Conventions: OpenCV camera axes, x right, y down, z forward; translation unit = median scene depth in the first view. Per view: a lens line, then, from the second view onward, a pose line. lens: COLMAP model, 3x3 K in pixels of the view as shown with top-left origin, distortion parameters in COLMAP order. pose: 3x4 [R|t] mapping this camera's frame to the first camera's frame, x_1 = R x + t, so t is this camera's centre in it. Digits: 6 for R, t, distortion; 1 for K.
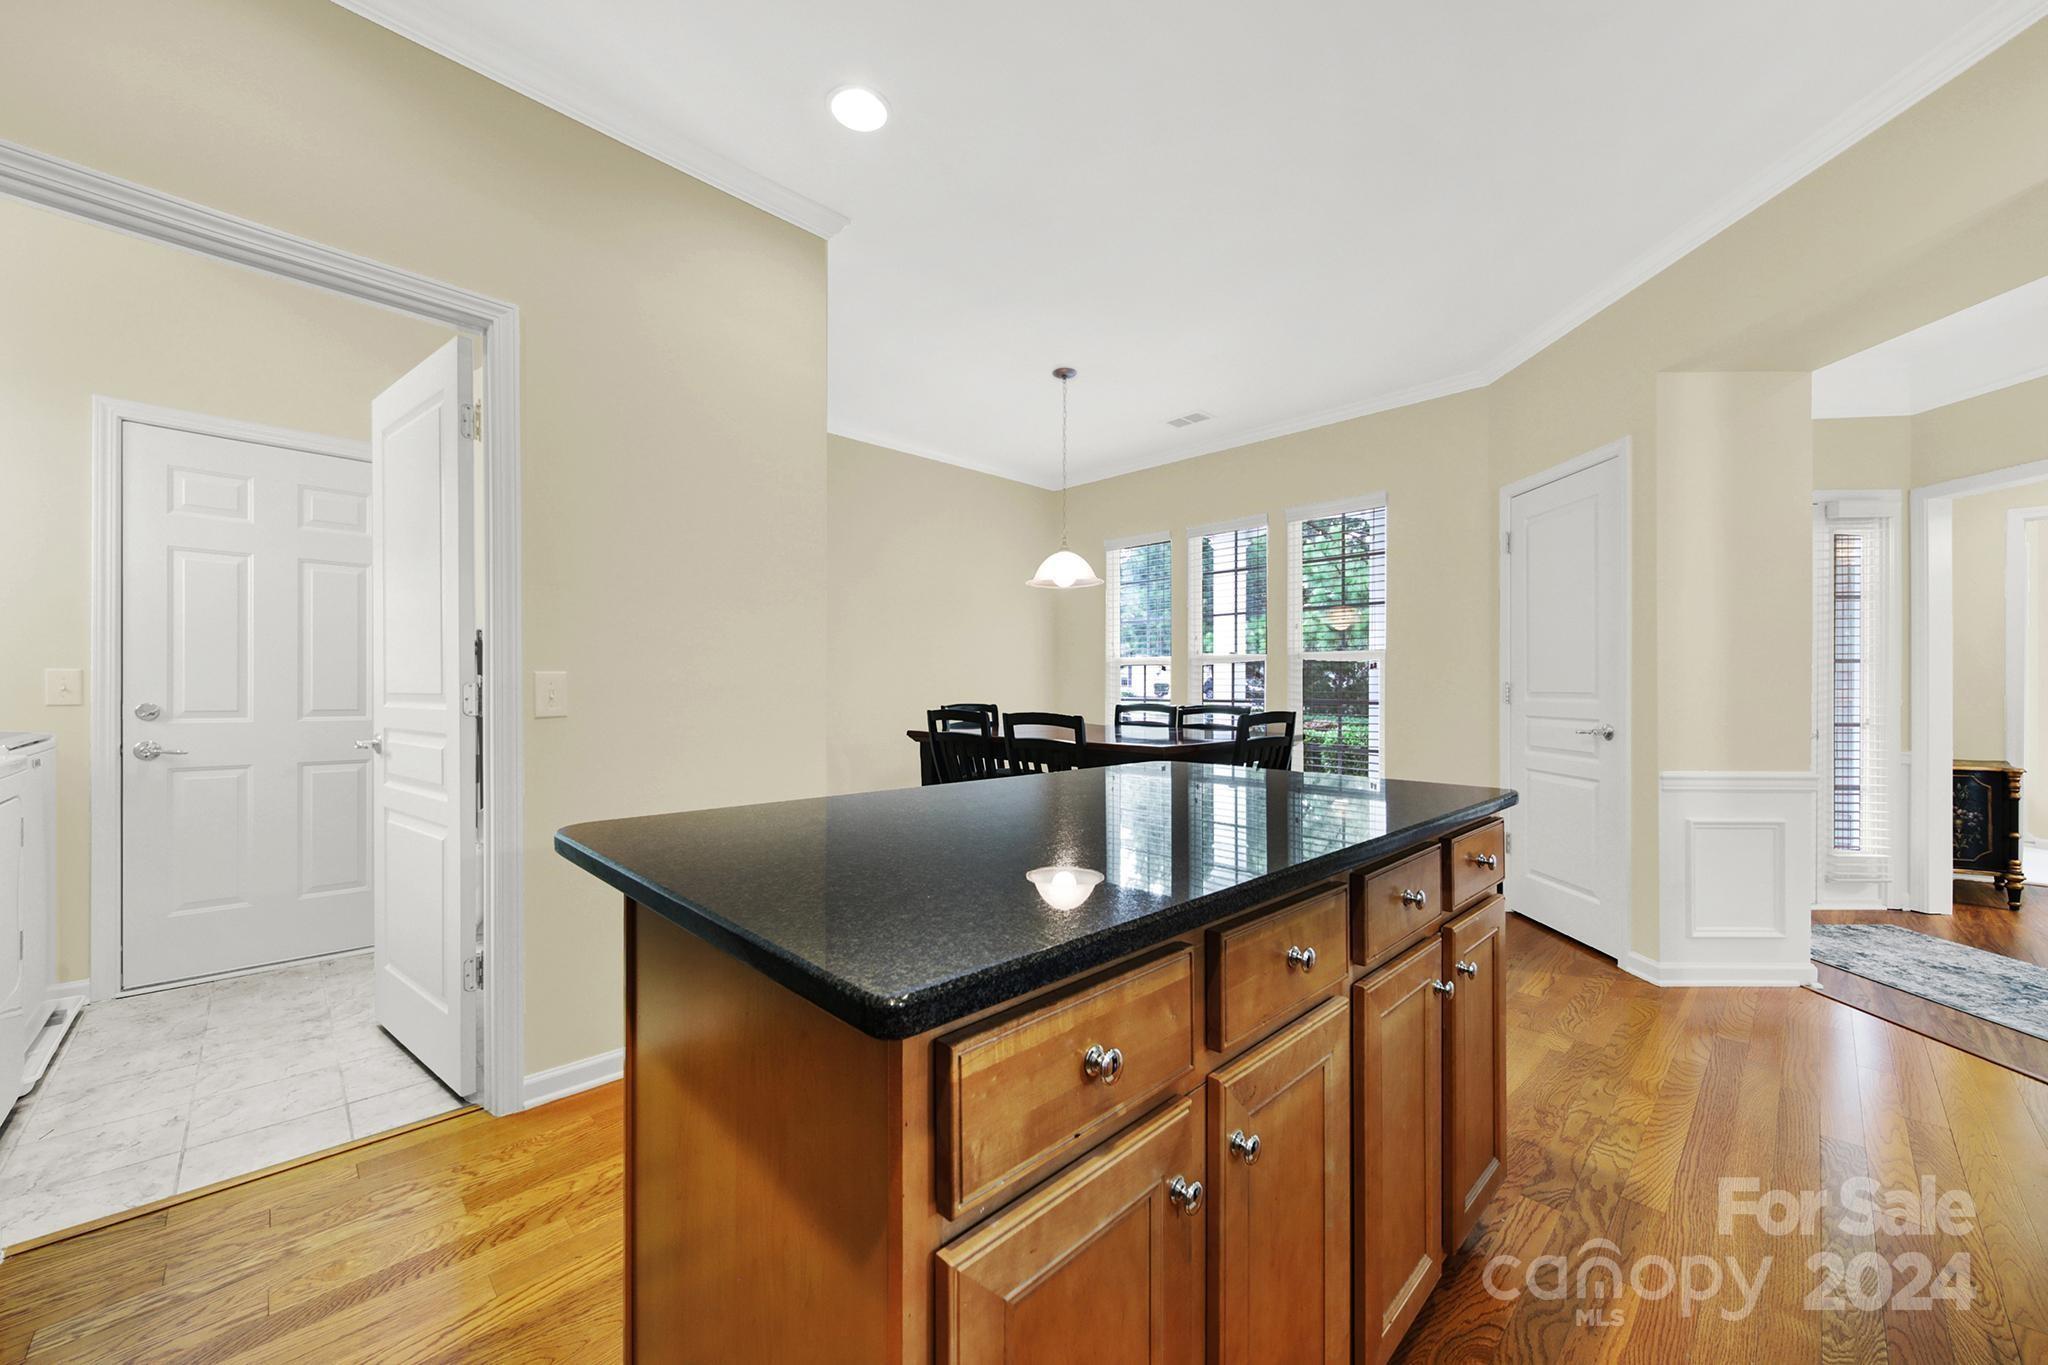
lens RADIAL K [[756.0, 0, 1026.4], [0, 756.0, 679.2], [0, 0, 1]] dist [-0.001581, -0.000473]
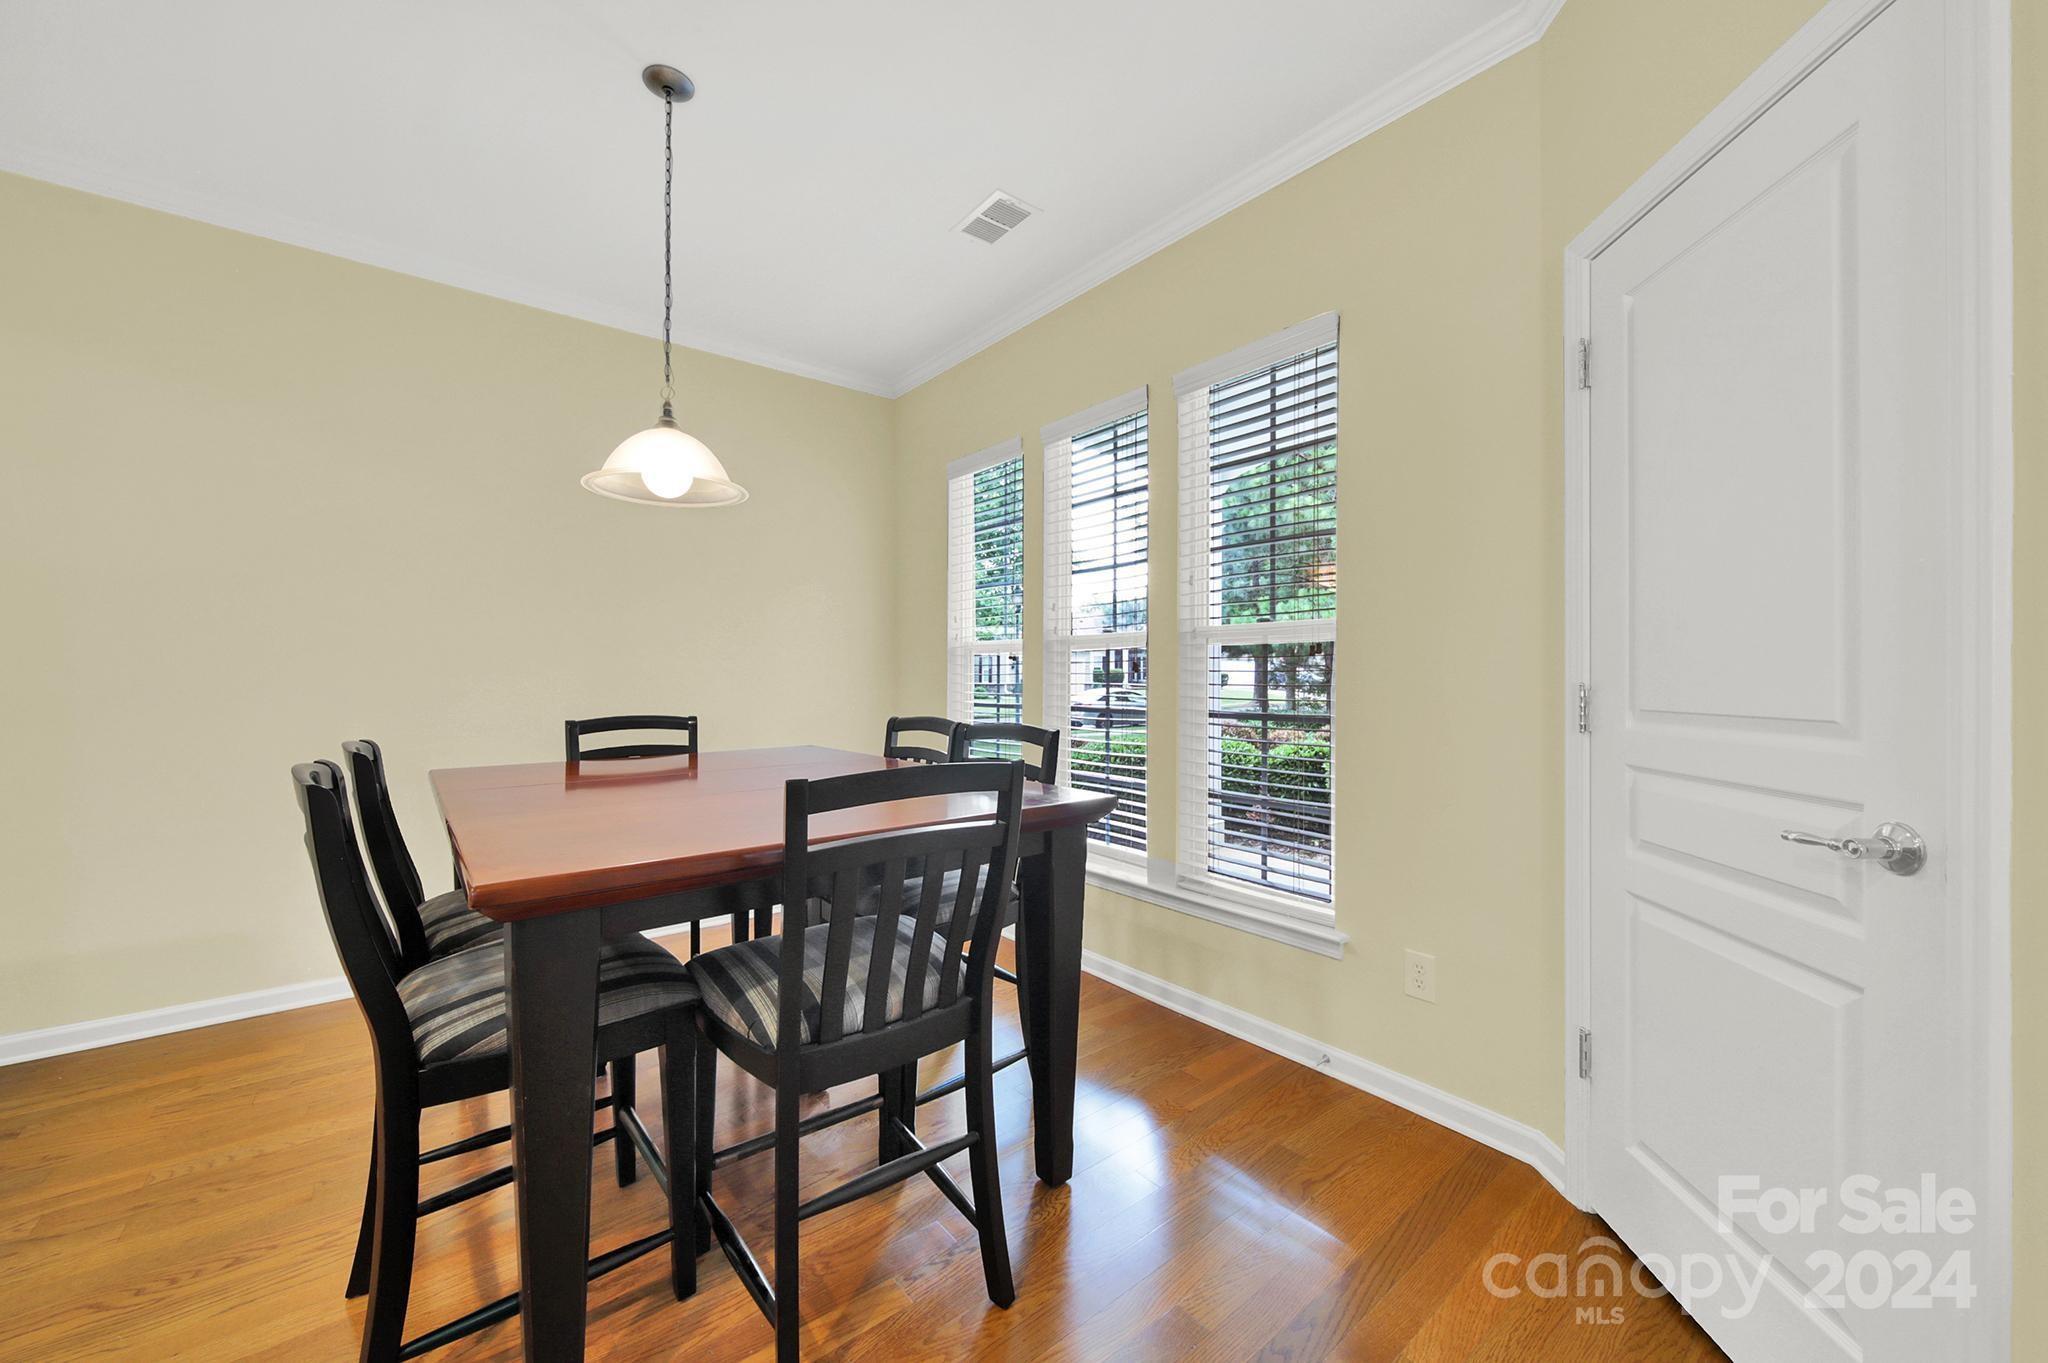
lens RADIAL K [[756.0, 0, 1013.0], [0, 756.0, 671.1], [0, 0, 1]] dist [-0.001581, -0.000473]
pose [[0.995897, 0.001176, -0.090482, 0.678204], [-0.000928, 0.999996, 0.002782, -0.011434], [0.090485, -0.002686, 0.995894, 1.041267]]
